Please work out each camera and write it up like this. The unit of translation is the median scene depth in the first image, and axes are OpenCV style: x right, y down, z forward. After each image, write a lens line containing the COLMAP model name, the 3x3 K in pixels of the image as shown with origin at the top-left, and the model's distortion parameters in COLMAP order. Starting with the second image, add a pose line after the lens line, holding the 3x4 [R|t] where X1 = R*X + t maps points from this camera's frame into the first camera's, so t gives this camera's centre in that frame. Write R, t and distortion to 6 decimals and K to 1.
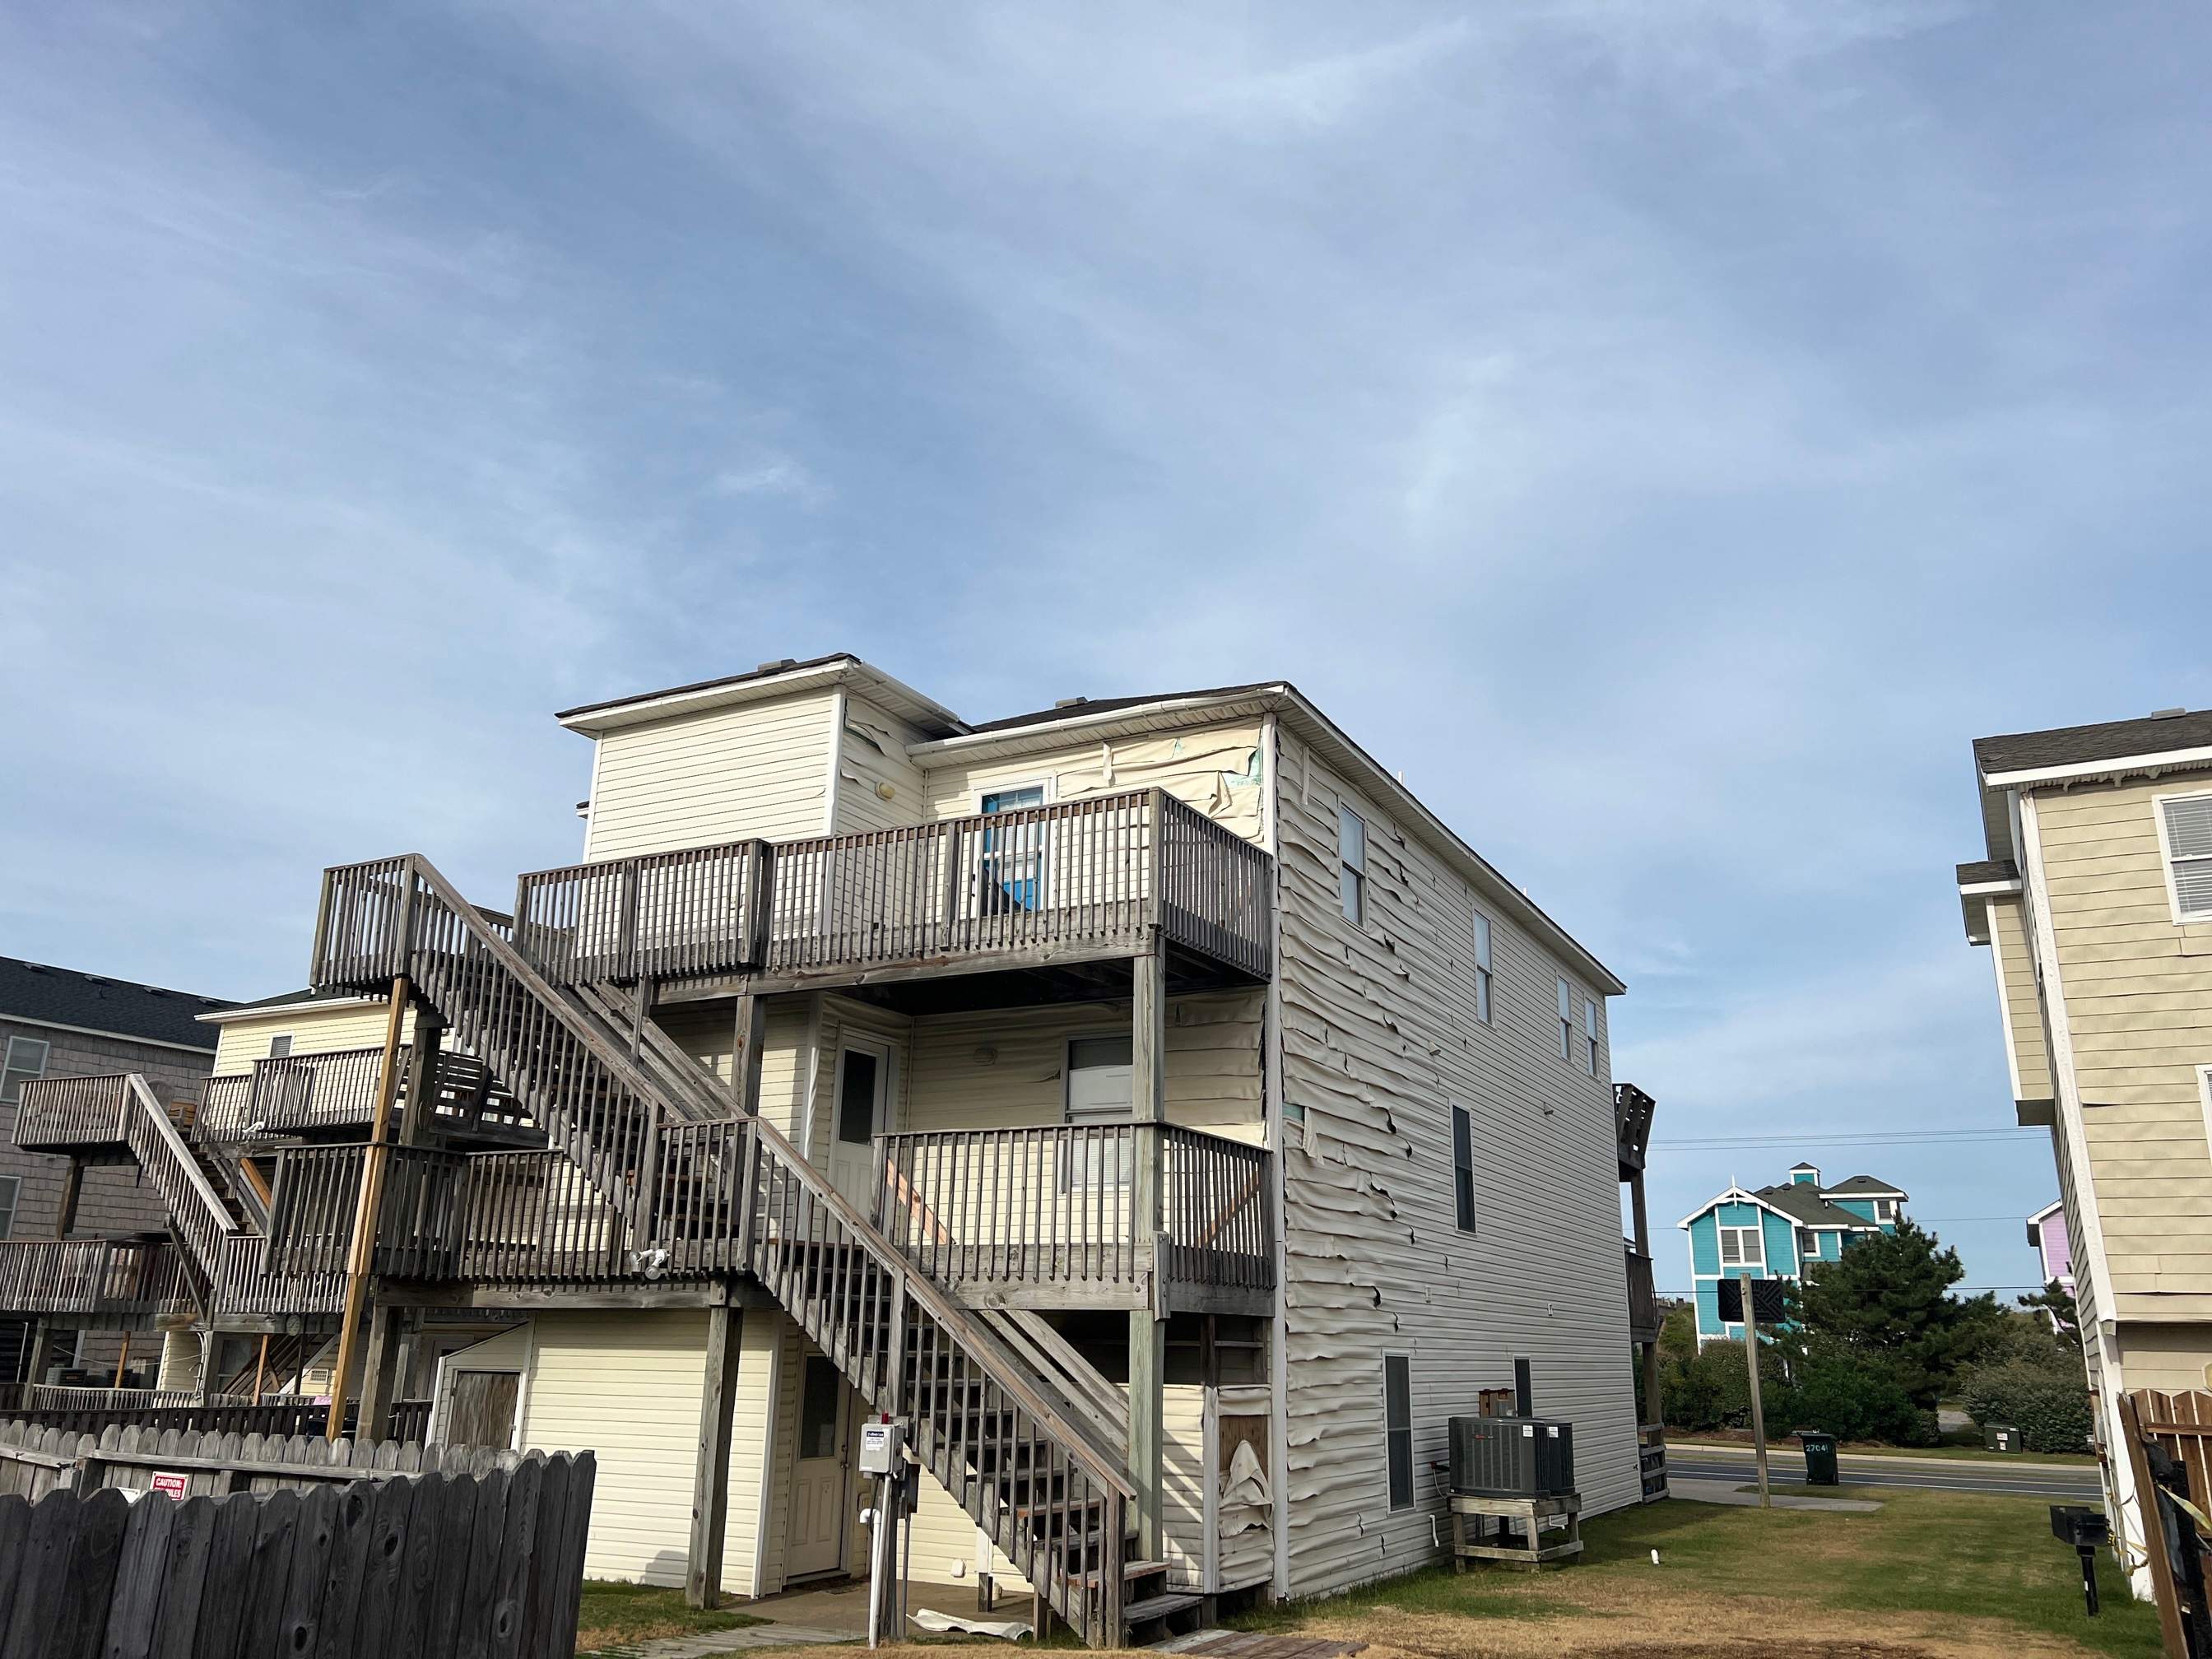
lens RADIAL K [[1645.3, 0, 1106.0], [0, 1645.3, 829.5], [0, 0, 1]] dist [0.015558, 0.003106]
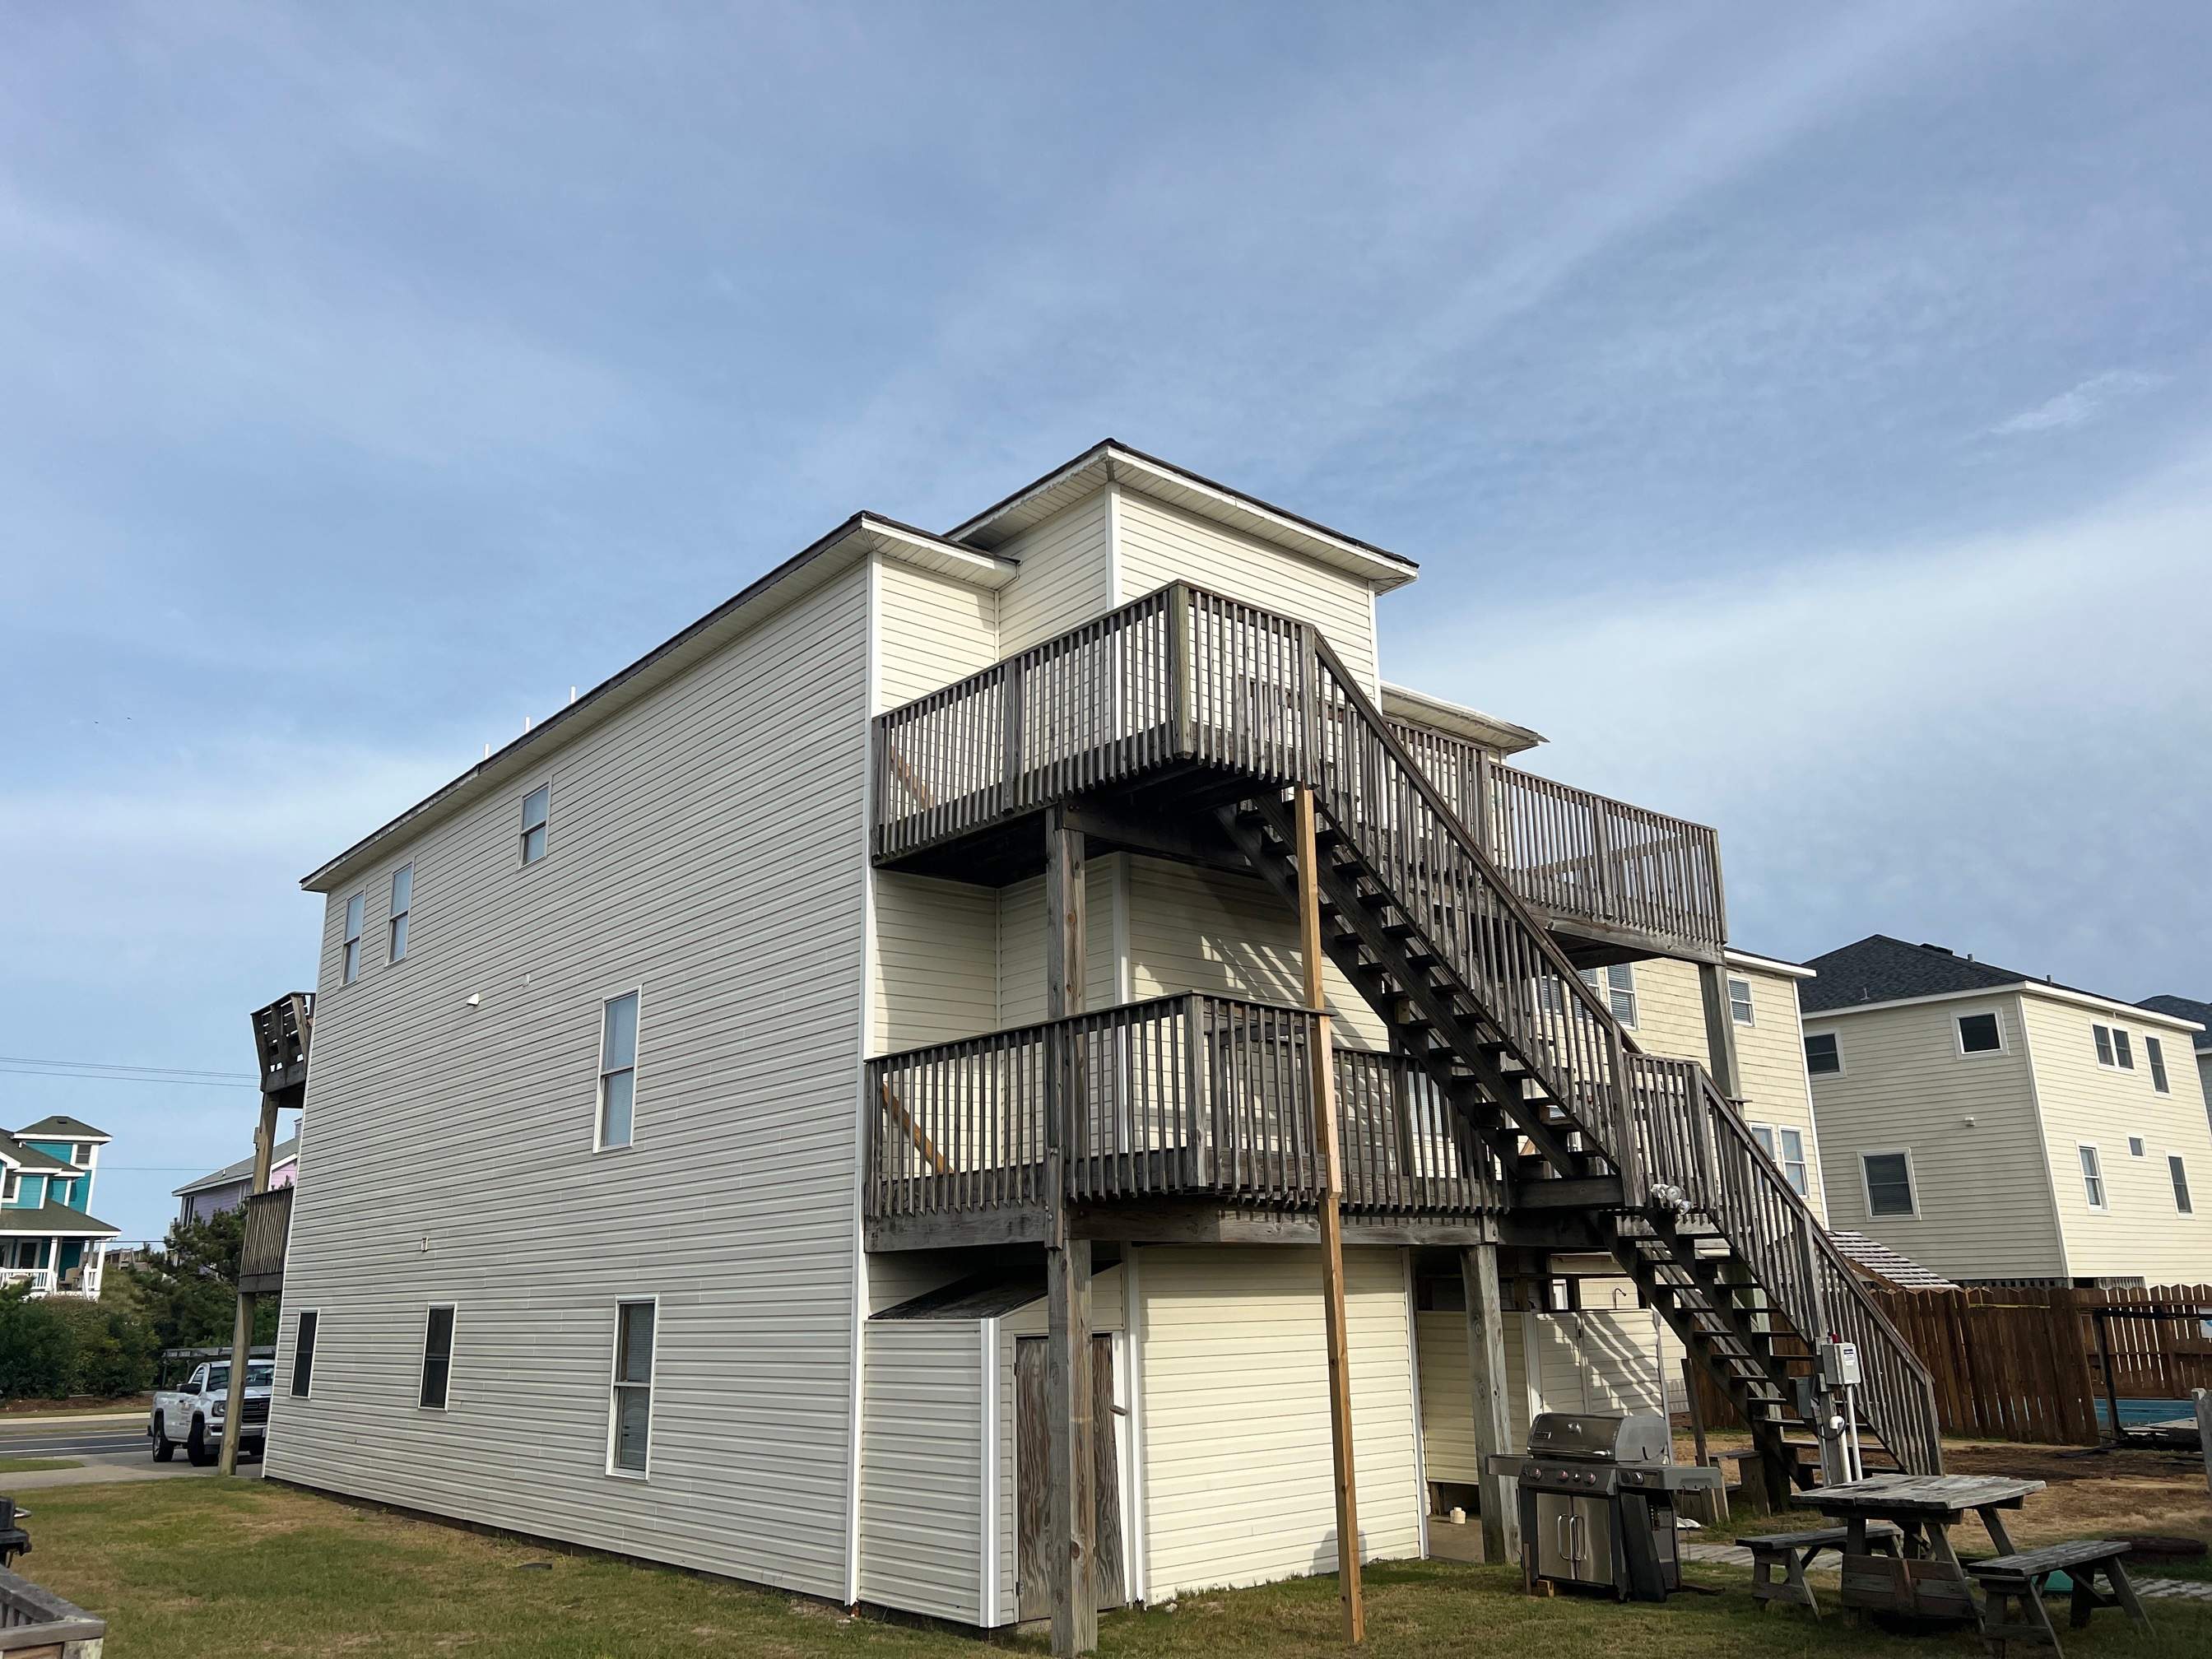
lens RADIAL K [[1645.3, 0, 1106.0], [0, 1645.3, 829.5], [0, 0, 1]] dist [0.015558, 0.003106]
pose [[0.353857, 0.231912, 0.906092, -1.035008], [-0.255960, 0.955800, -0.144674, 0.220775], [-0.899594, -0.180729, 0.397577, 0.746714]]
